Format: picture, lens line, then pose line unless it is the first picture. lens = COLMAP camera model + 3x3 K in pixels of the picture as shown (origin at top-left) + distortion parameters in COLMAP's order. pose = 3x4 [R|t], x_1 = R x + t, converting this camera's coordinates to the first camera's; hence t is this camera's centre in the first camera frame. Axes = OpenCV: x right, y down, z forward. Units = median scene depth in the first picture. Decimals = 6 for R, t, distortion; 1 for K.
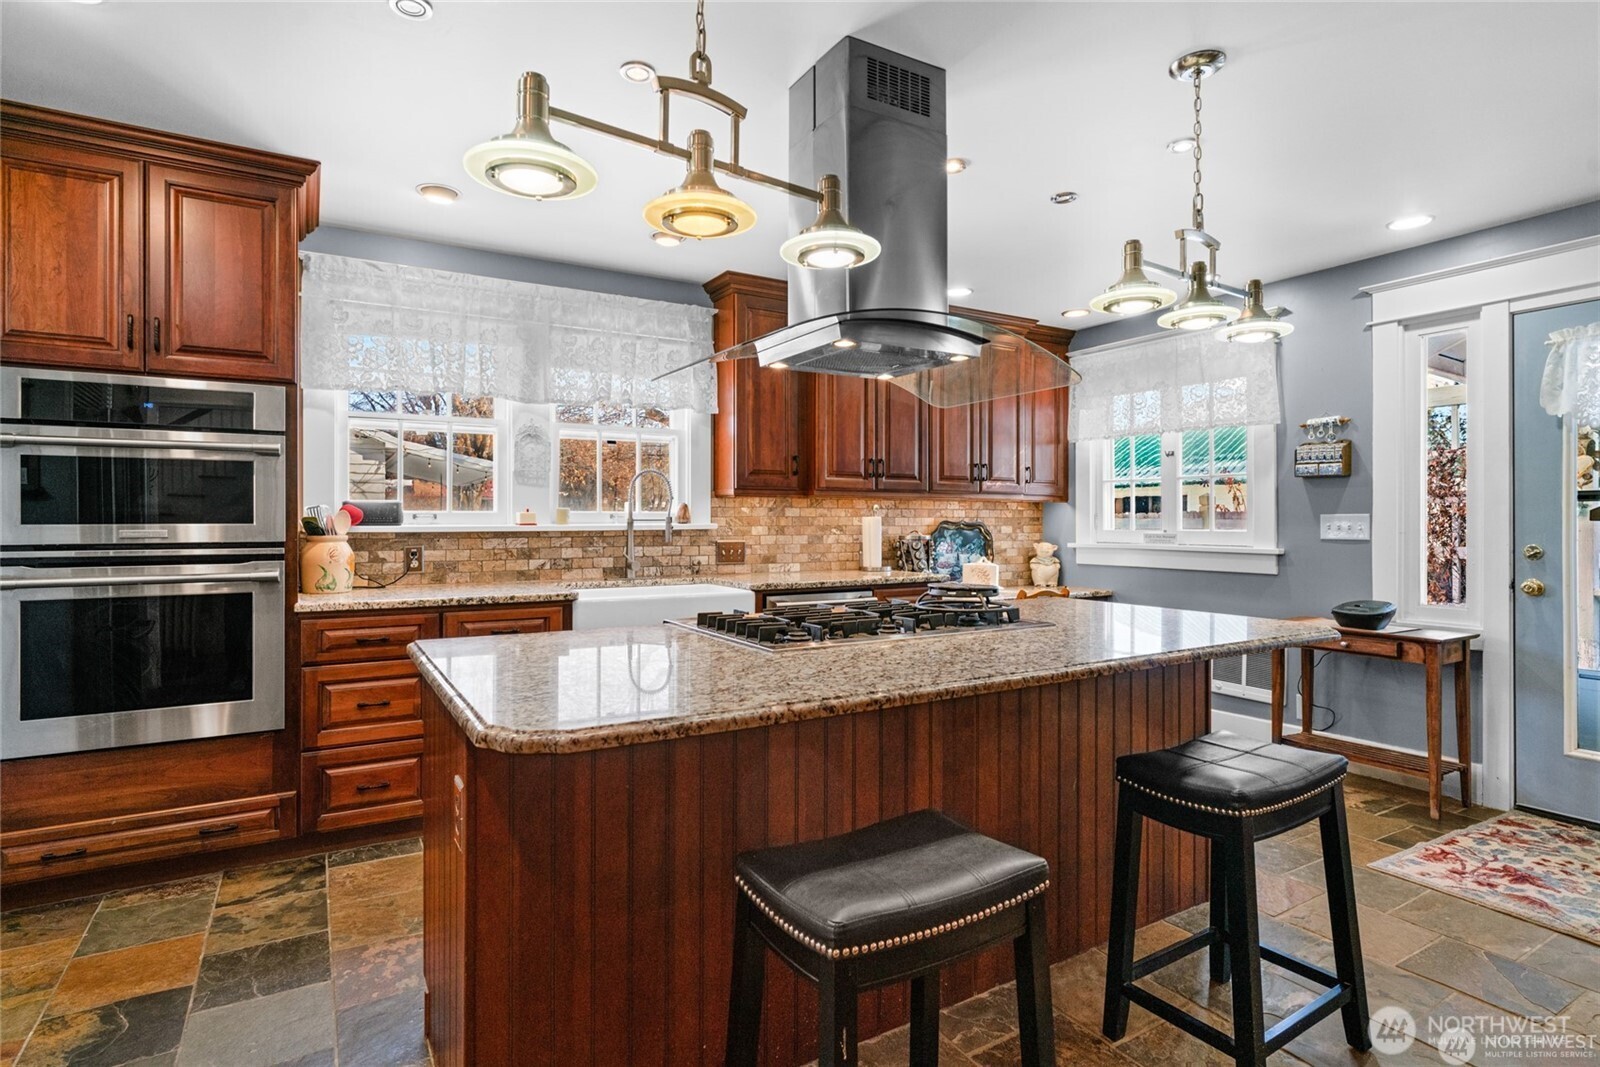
lens RADIAL K [[807.9, 0, 798.3], [0, 807.9, 523.7], [0, 0, 1]] dist [0.001010, 0.000902]
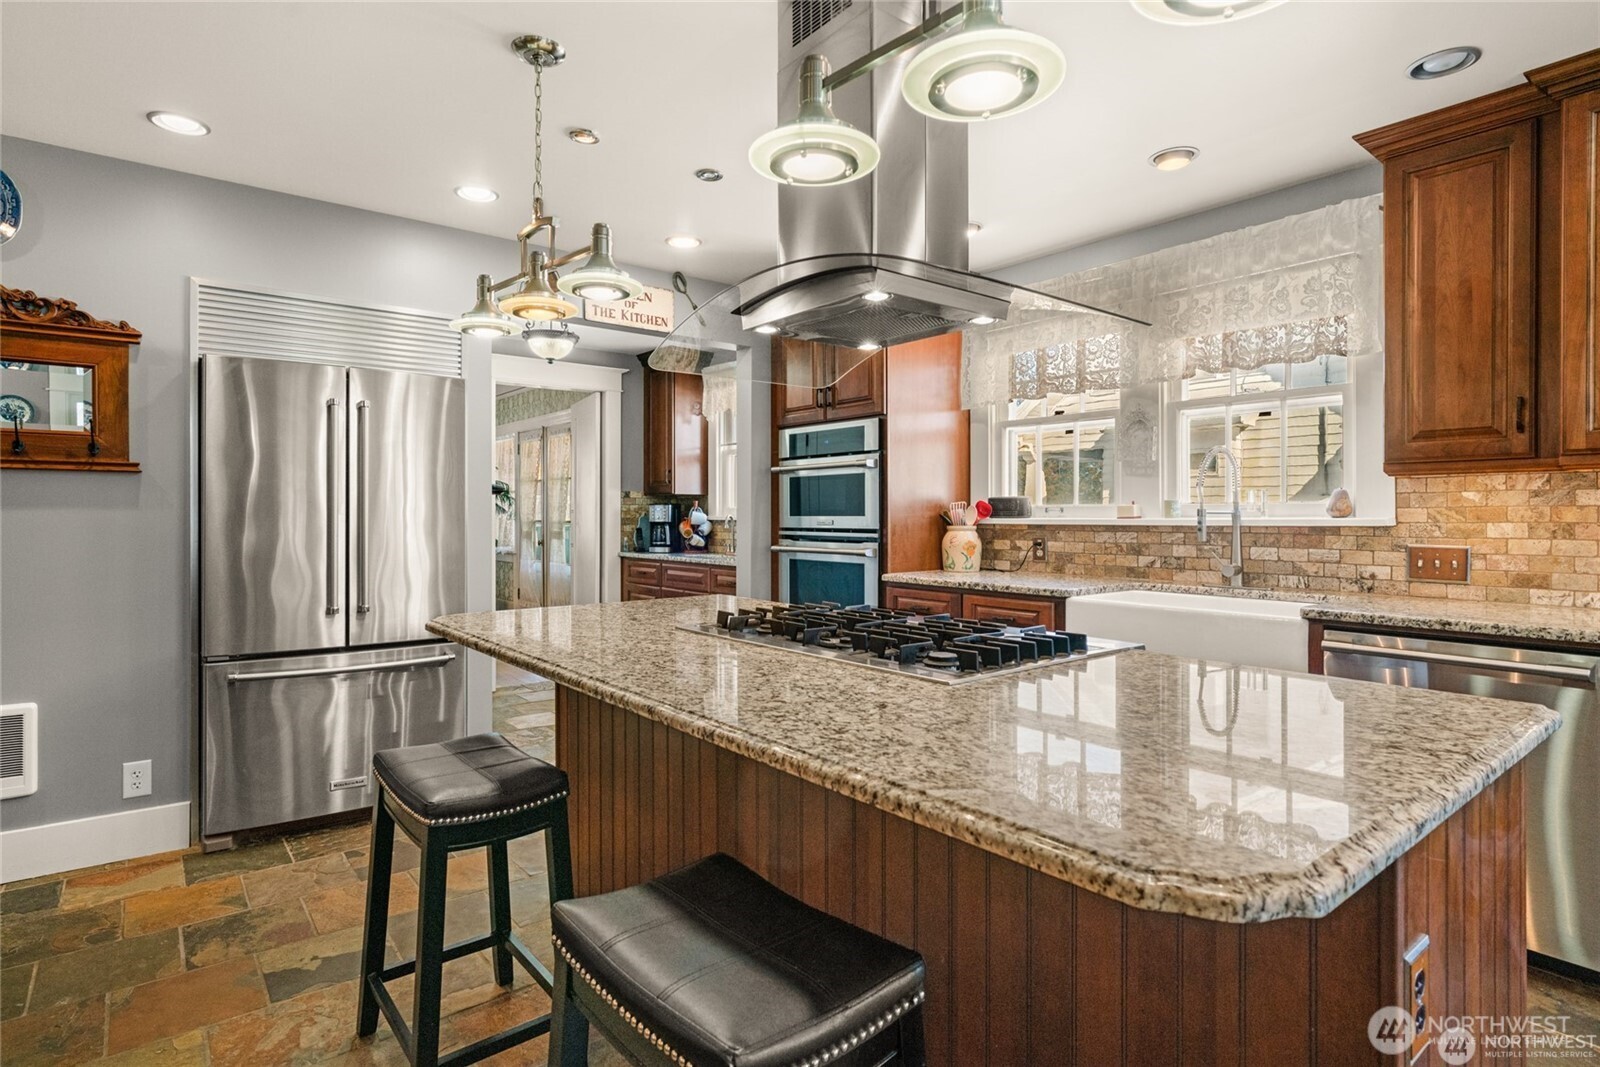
lens RADIAL K [[842.3, 0, 791.2], [0, 842.3, 512.9], [0, 0, 1]] dist [-0.002984, 0.008454]
pose [[0.133835, -0.001998, -0.991002, 0.553463], [-0.003245, 0.999992, -0.002454, -0.000946], [0.990998, 0.003545, 0.133827, 0.462453]]
